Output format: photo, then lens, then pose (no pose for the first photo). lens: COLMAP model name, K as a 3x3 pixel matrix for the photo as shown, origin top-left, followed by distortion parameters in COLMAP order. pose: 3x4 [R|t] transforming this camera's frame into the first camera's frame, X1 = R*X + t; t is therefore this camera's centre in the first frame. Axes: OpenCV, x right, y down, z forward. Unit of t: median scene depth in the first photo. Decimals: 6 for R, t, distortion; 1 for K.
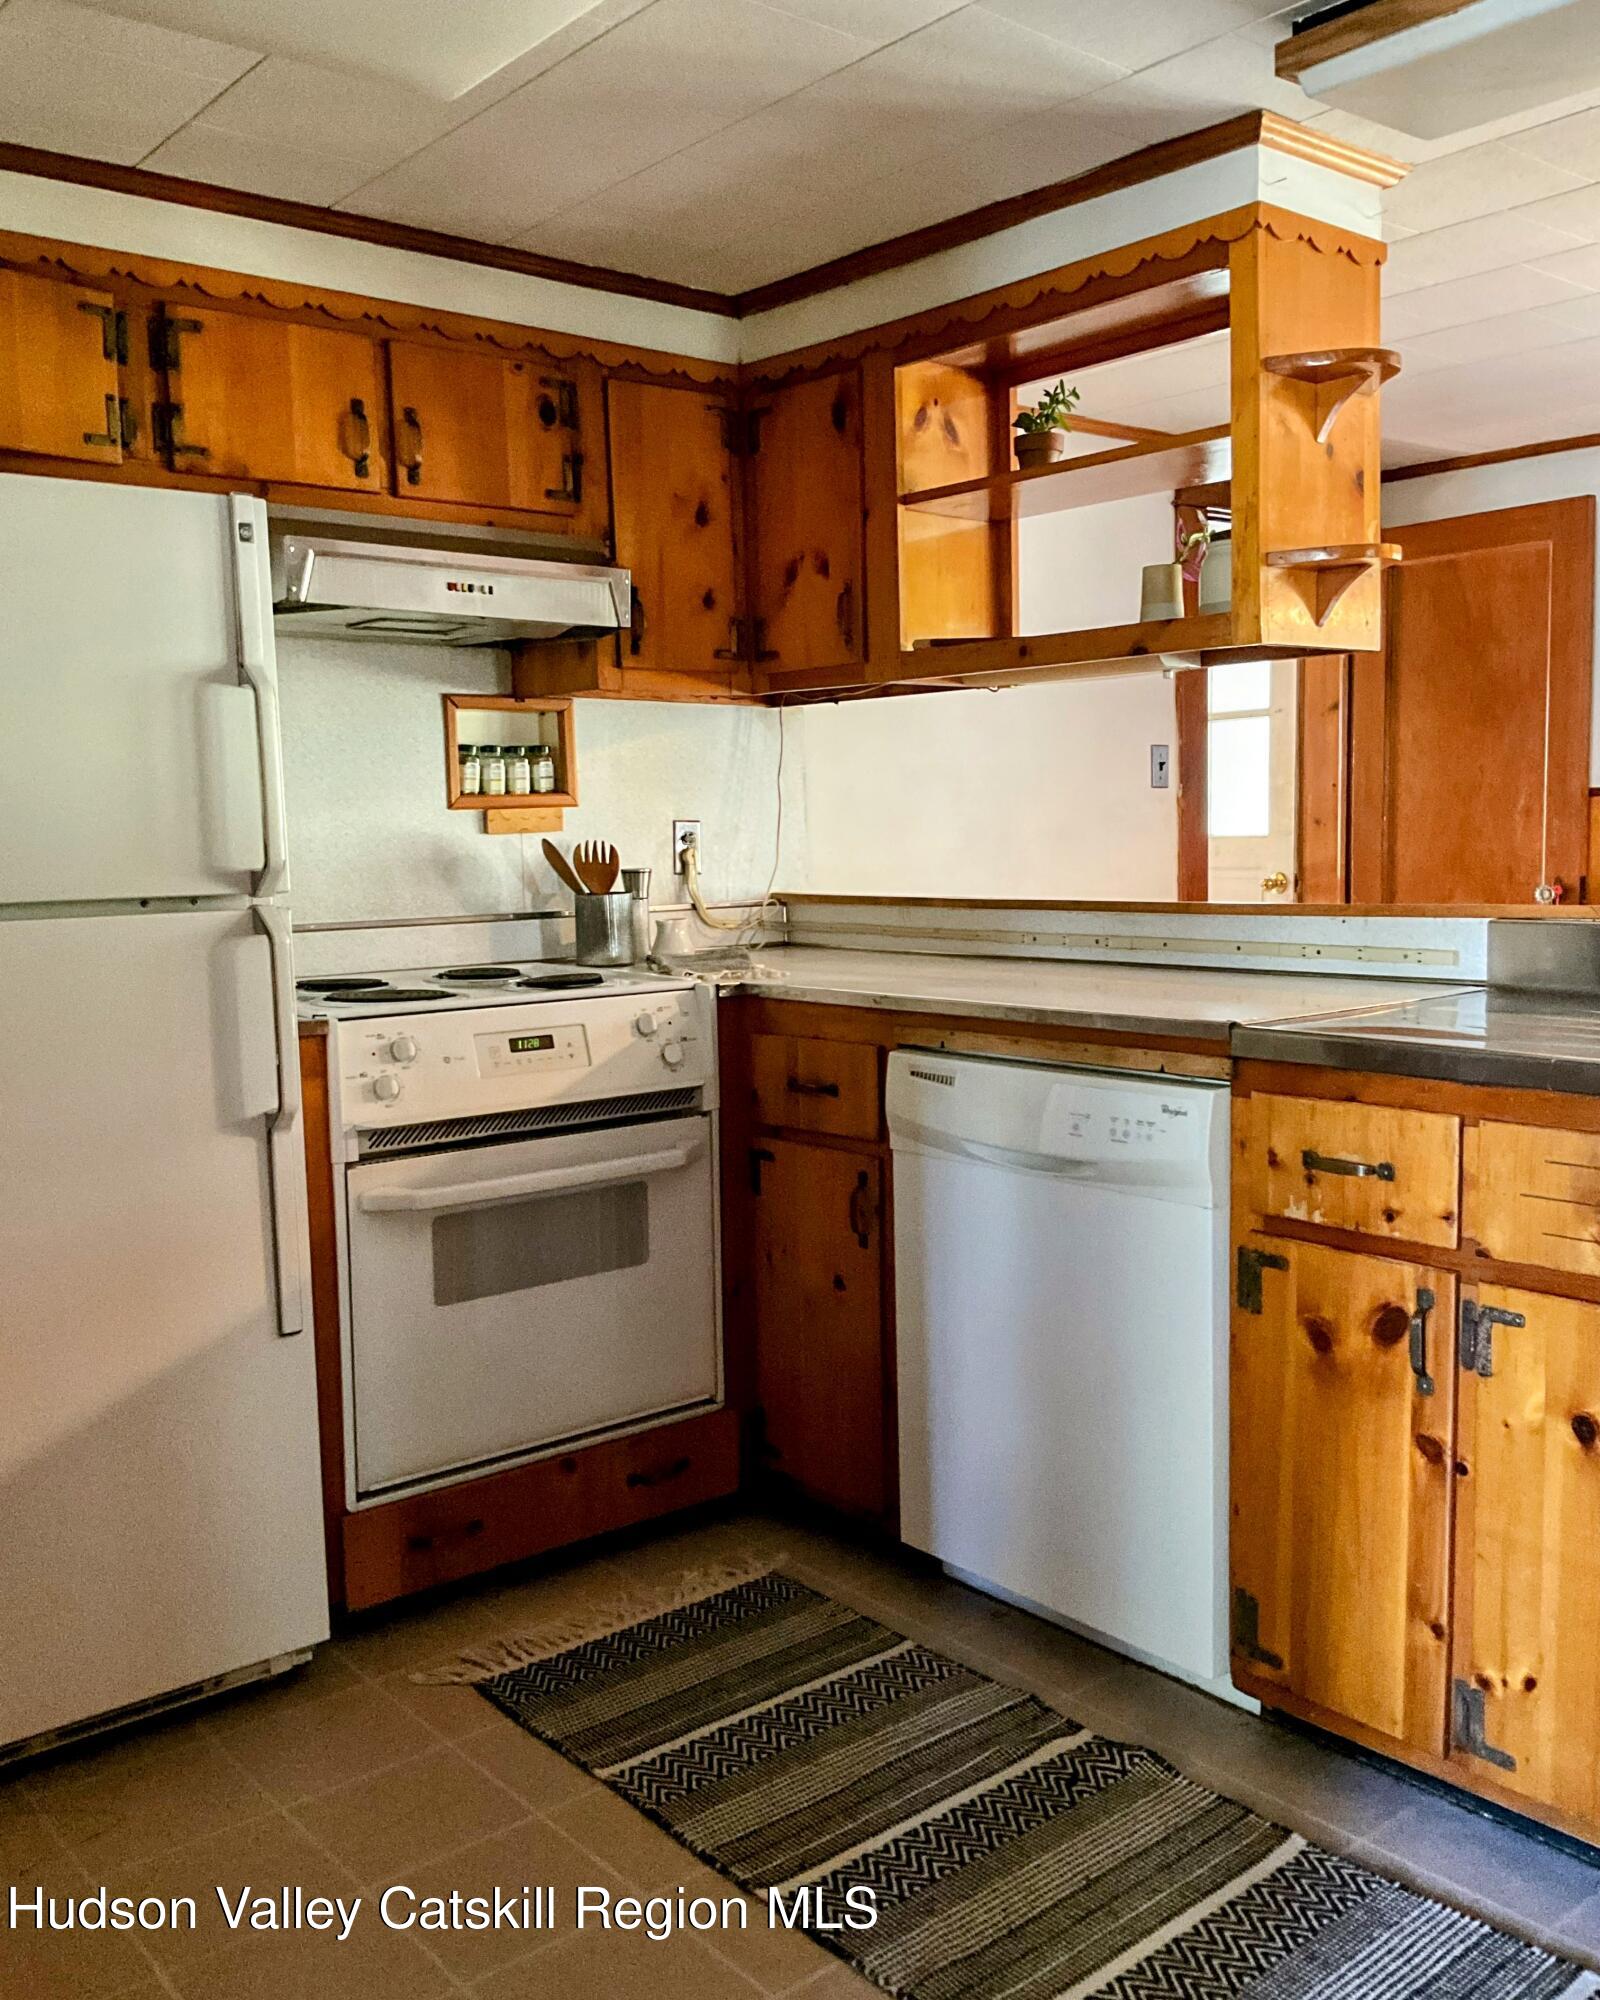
lens RADIAL K [[1725.7, 0, 800.0], [0, 1725.7, 1000.0], [0, 0, 1]] dist [0.120732, -0.249980]
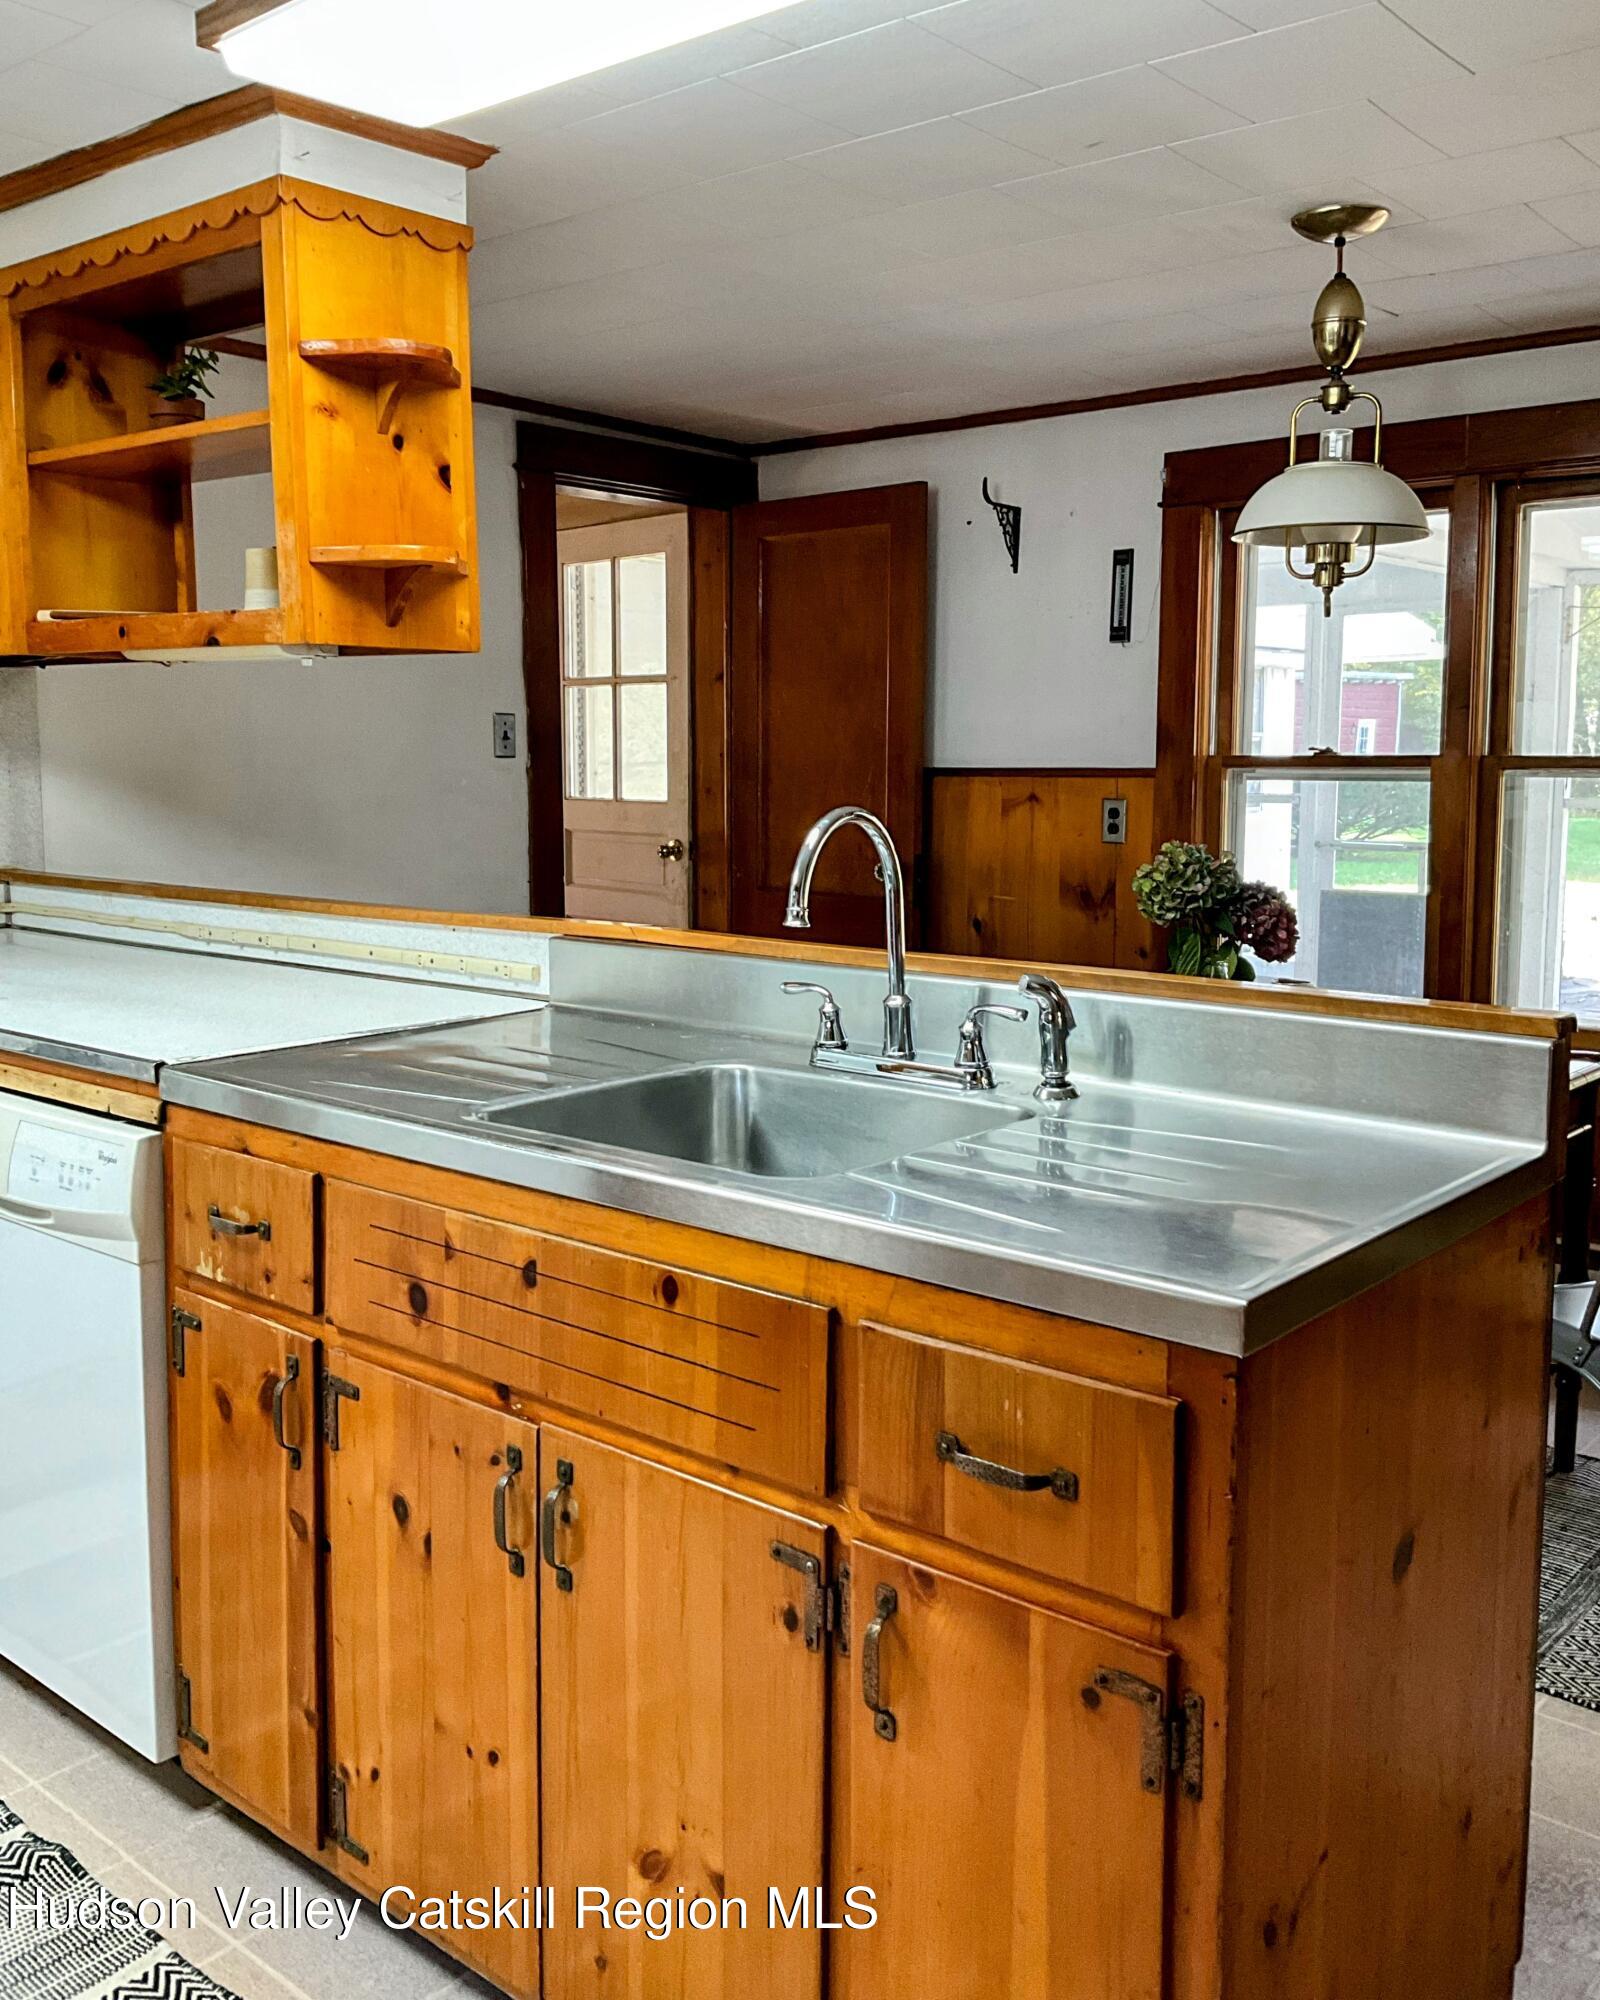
lens RADIAL K [[1741.1, 0, 795.6], [0, 1741.1, 932.1], [0, 0, 1]] dist [0.070587, -0.134074]
pose [[0.981350, 0.002534, 0.192211, 0.394330], [-0.002821, 0.999995, 0.001222, -0.057531], [-0.192207, -0.001741, 0.981353, 0.020032]]
